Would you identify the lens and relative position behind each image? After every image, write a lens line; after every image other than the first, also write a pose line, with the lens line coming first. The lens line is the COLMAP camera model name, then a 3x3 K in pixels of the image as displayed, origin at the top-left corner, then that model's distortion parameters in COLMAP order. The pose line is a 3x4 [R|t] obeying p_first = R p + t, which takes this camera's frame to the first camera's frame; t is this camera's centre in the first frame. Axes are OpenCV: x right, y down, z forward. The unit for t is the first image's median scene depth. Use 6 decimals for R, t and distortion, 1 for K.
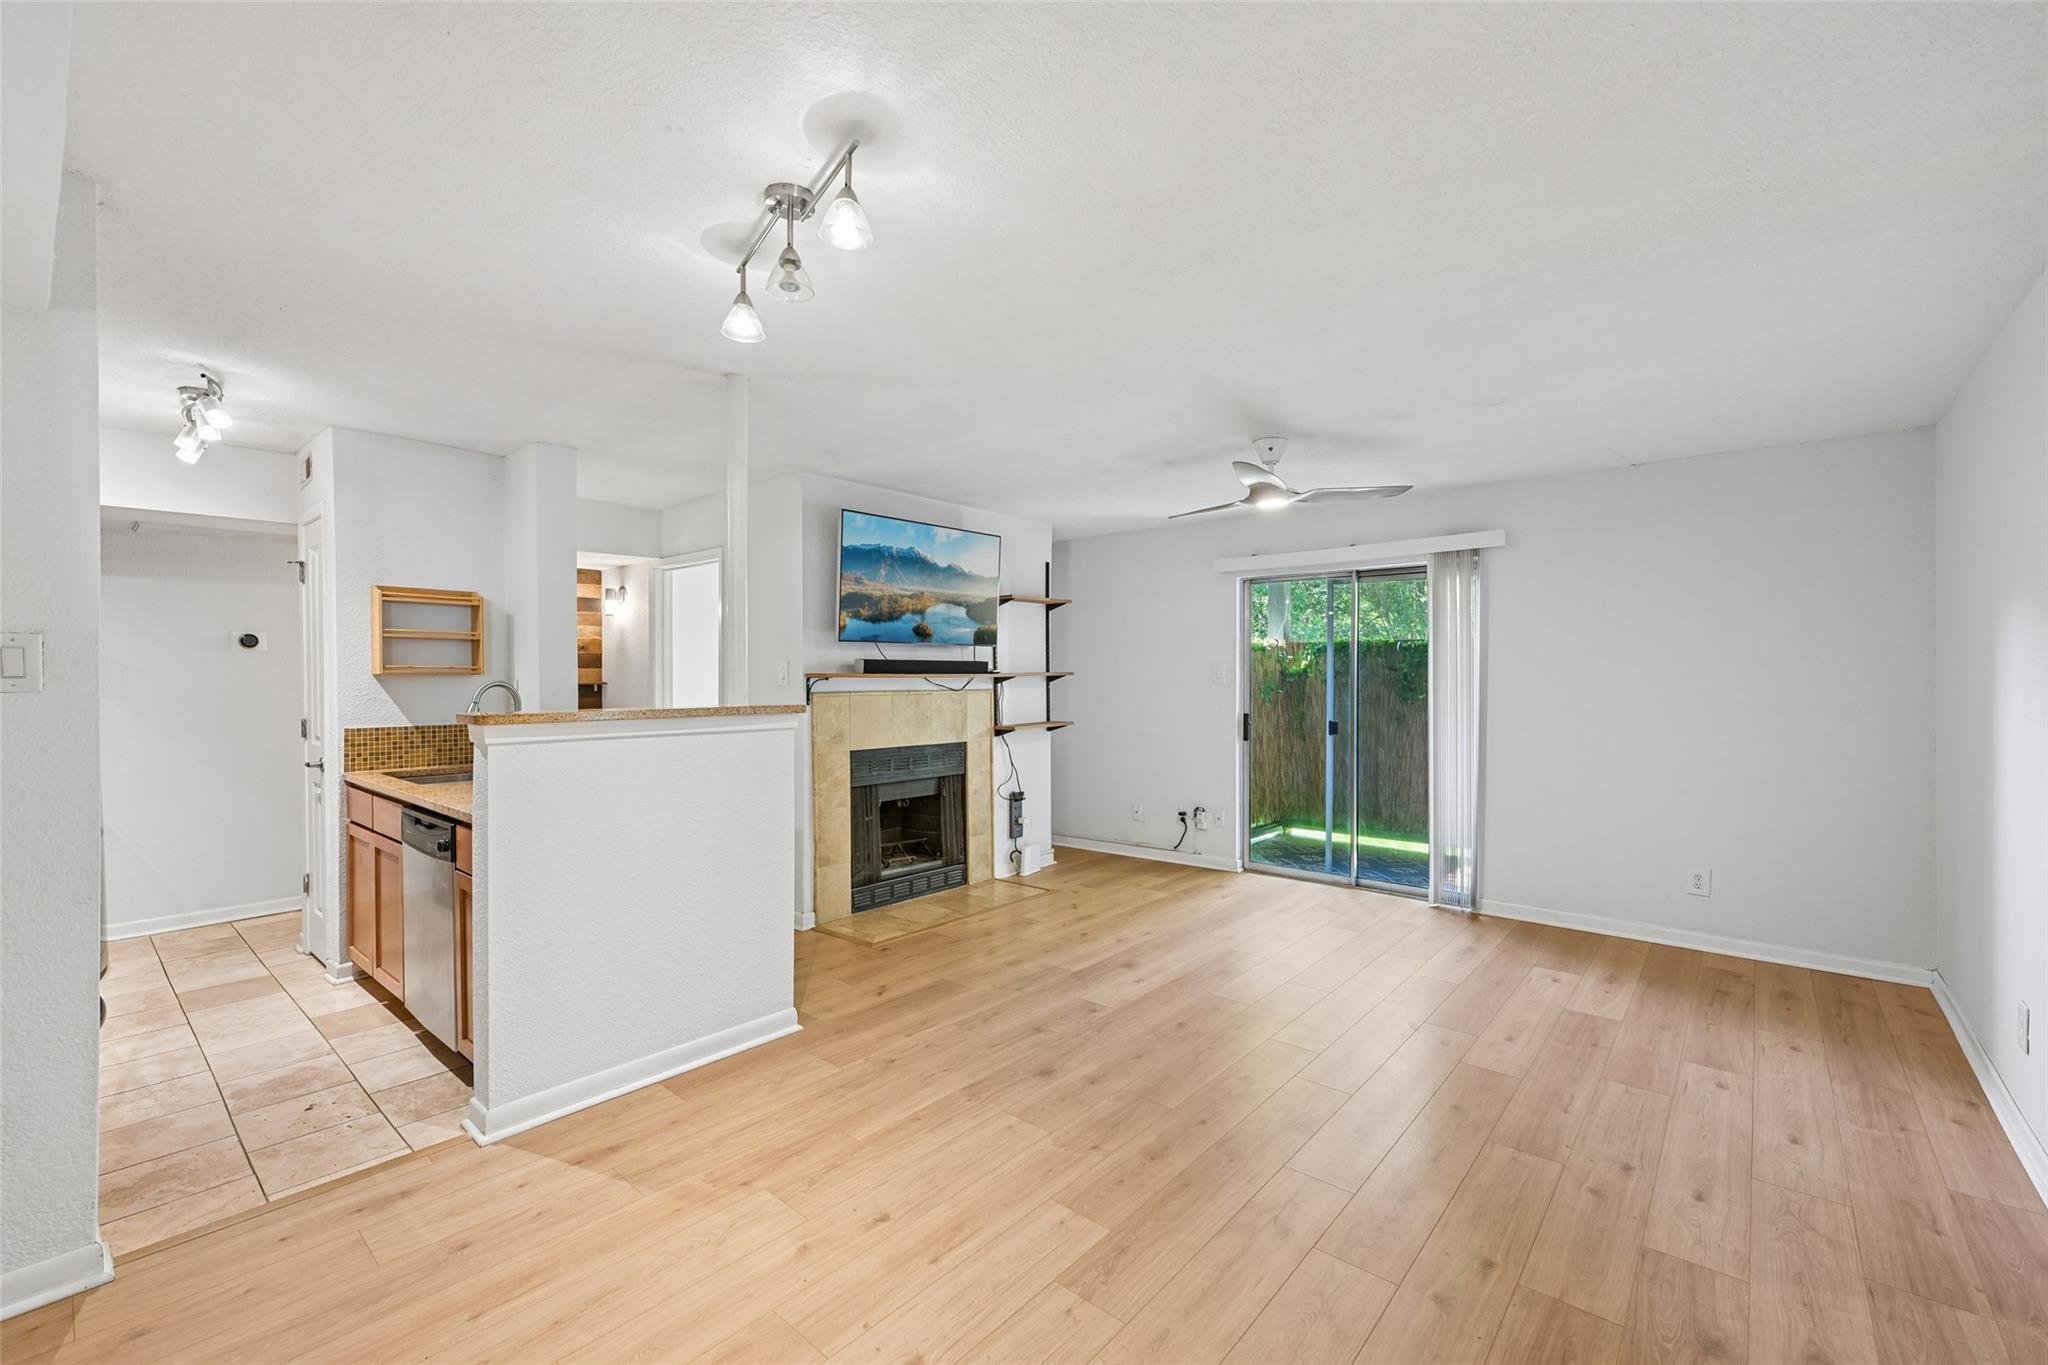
lens RADIAL K [[850.2, 0, 1025.4], [0, 850.2, 686.8], [0, 0, 1]] dist [-0.000129, 0.000106]
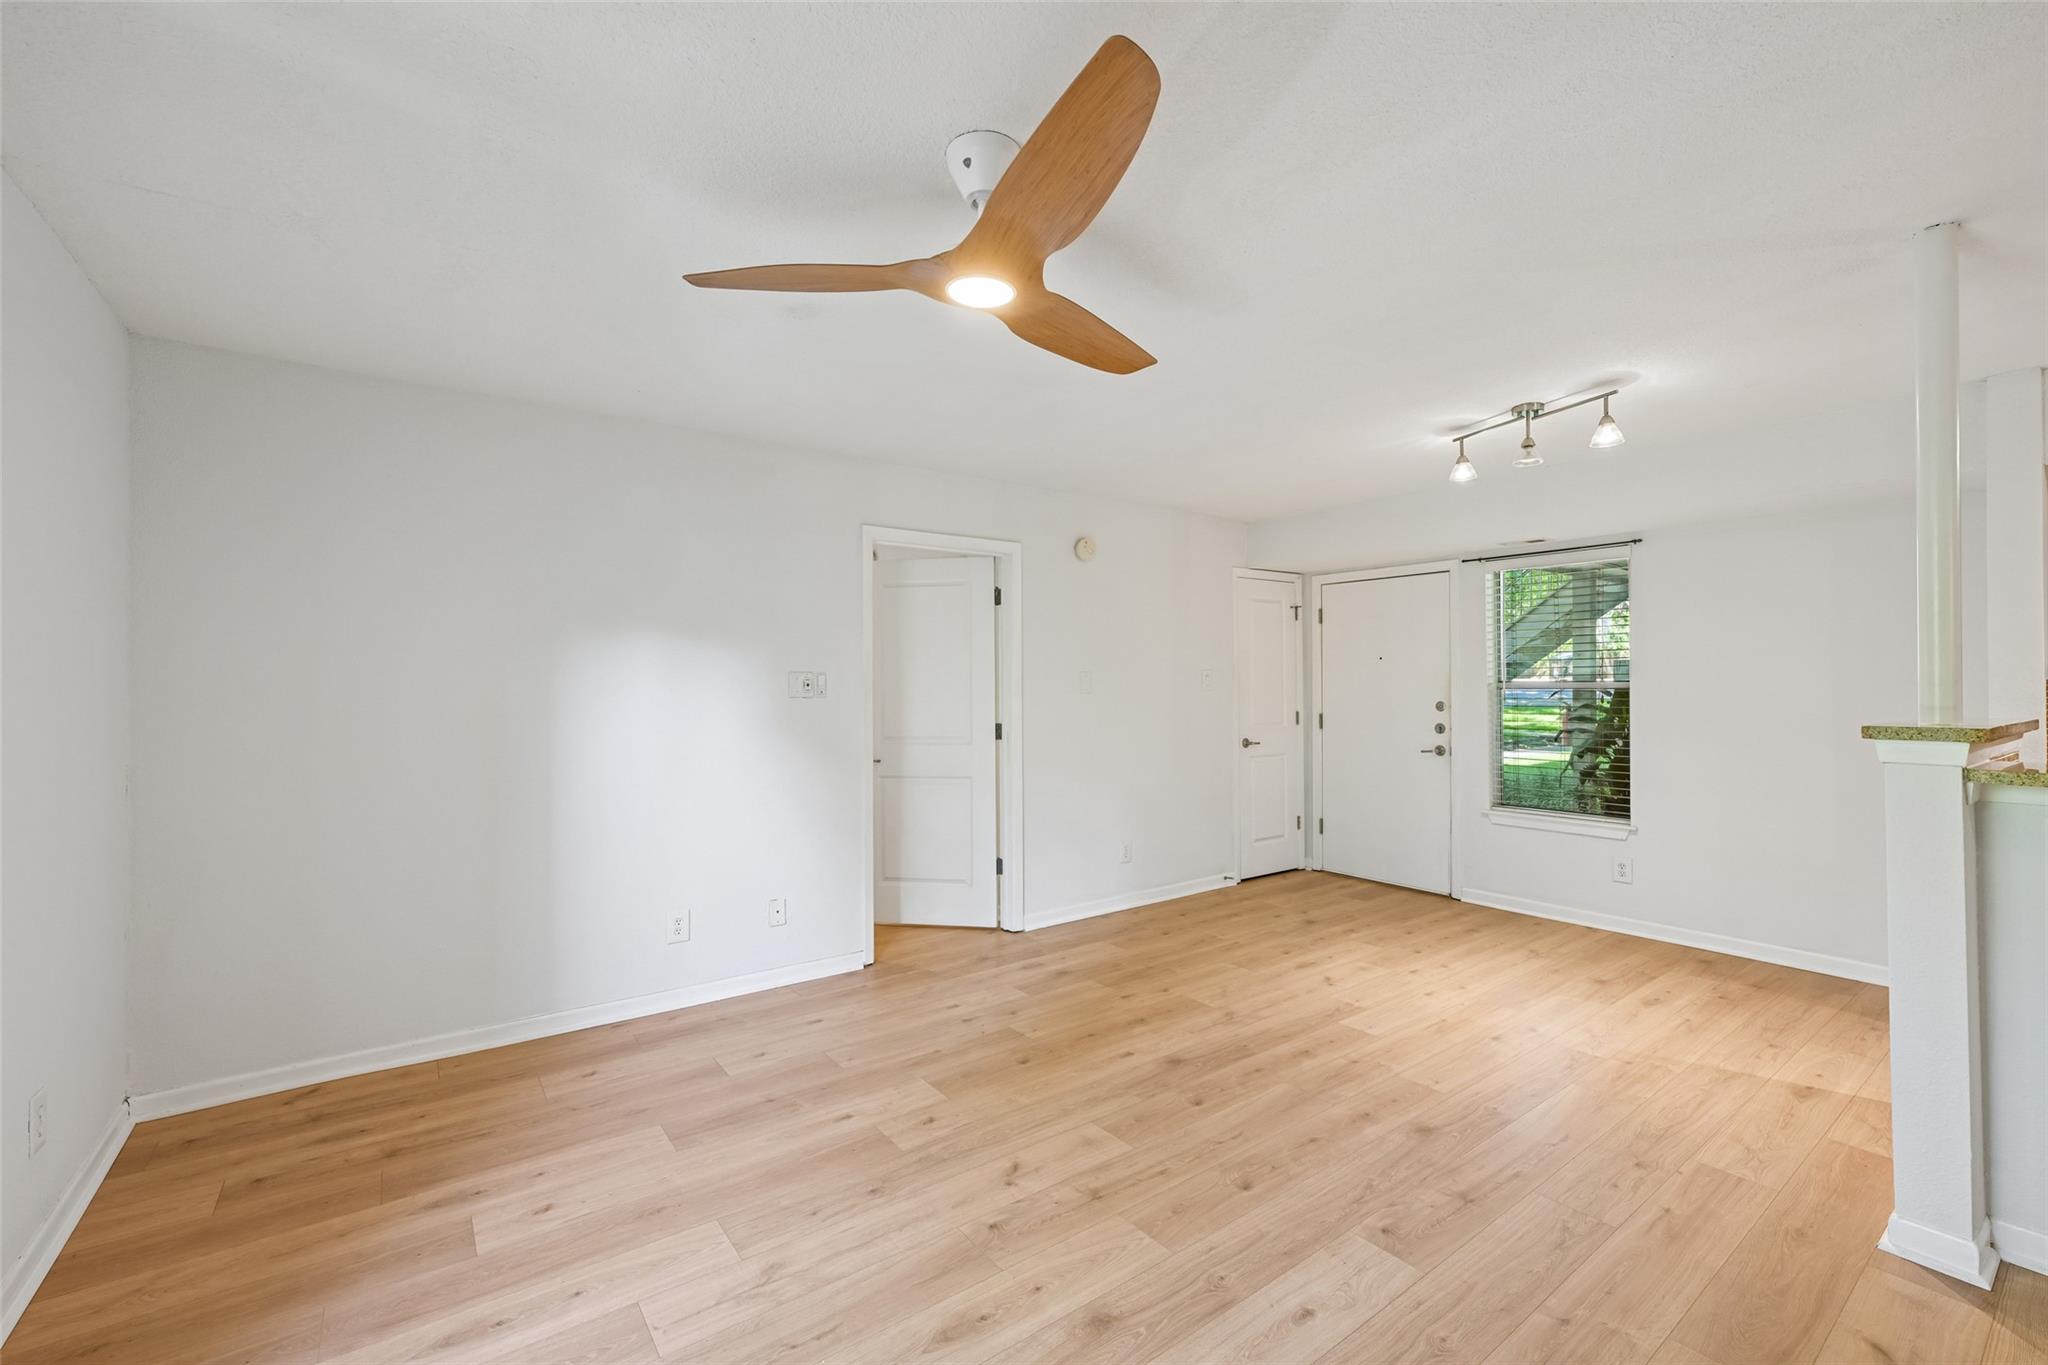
lens RADIAL K [[850.2, 0, 1025.4], [0, 850.2, 686.8], [0, 0, 1]] dist [-0.000129, 0.000106]
pose [[-0.975748, 0.001620, 0.218889, 0.181475], [0.003583, 0.999957, 0.008571, -0.012481], [-0.218865, 0.009148, -0.975712, 1.505941]]
